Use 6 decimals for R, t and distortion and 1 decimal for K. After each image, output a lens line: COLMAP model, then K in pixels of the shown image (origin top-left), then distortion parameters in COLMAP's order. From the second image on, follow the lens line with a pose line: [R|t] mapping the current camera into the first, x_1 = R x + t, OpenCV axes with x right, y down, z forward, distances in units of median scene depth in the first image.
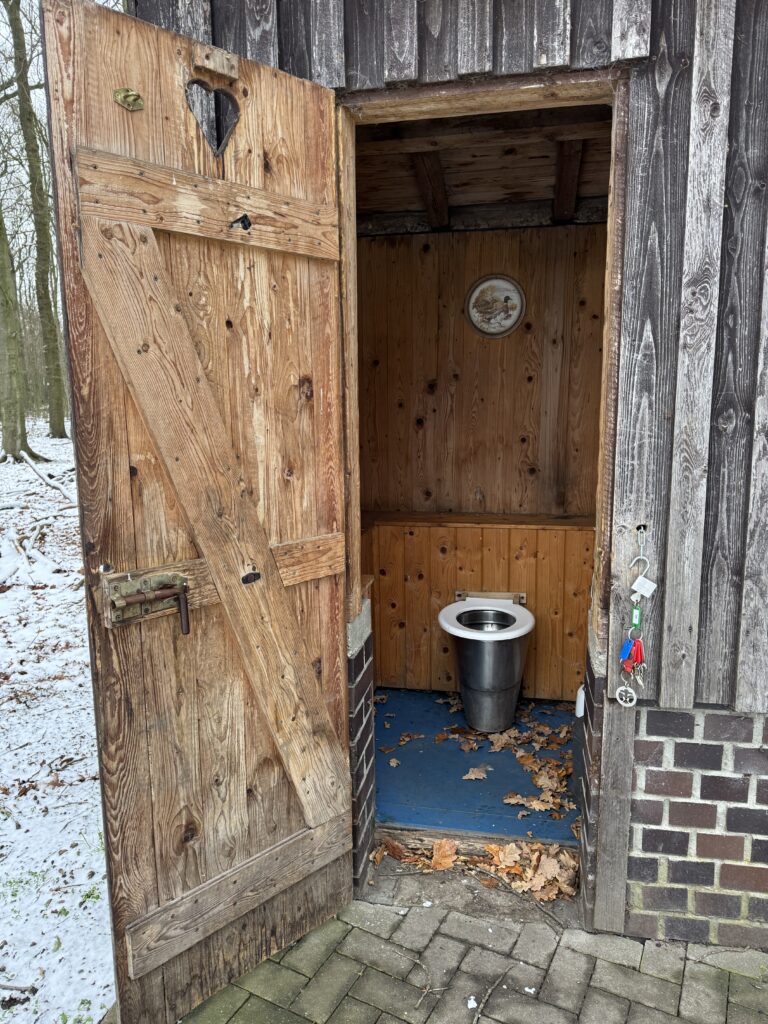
lens RADIAL K [[711.3, 0, 384.0], [0, 711.3, 512.0], [0, 0, 1]] dist [0.136714, -0.204203]
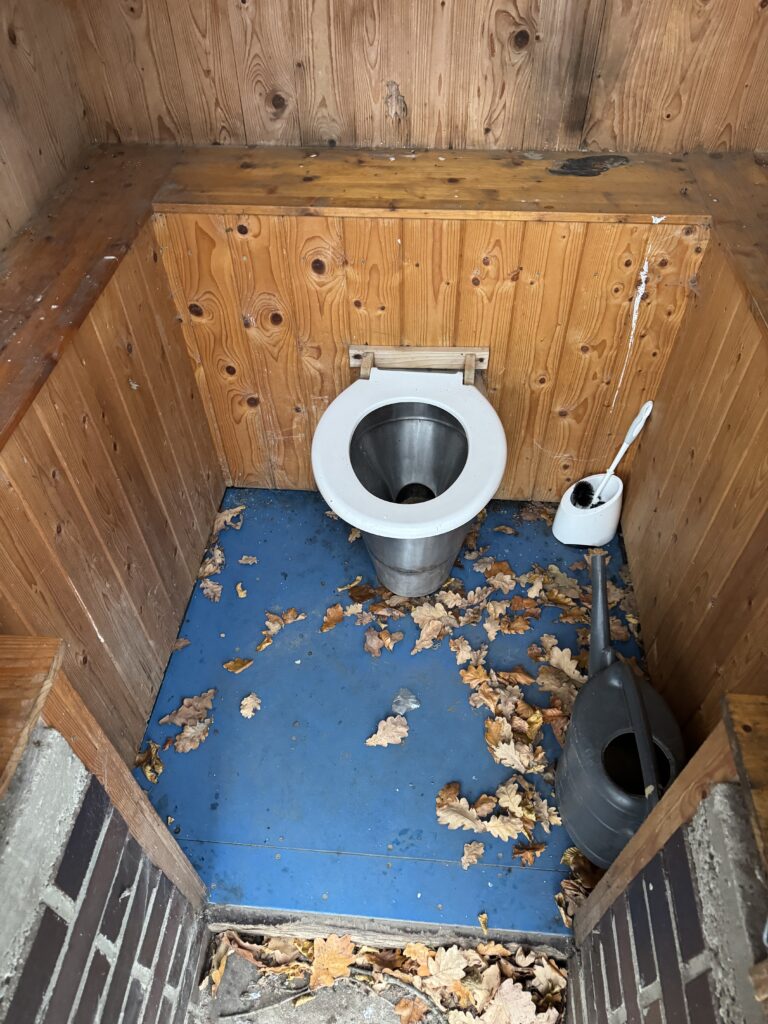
lens RADIAL K [[711.3, 0, 384.0], [0, 711.3, 512.0], [0, 0, 1]] dist [0.136714, -0.204203]
pose [[0.993617, -0.084939, 0.074229, 0.081065], [0.021456, 0.788336, 0.614870, -0.110922], [-0.110744, -0.609353, 0.785127, 0.559648]]
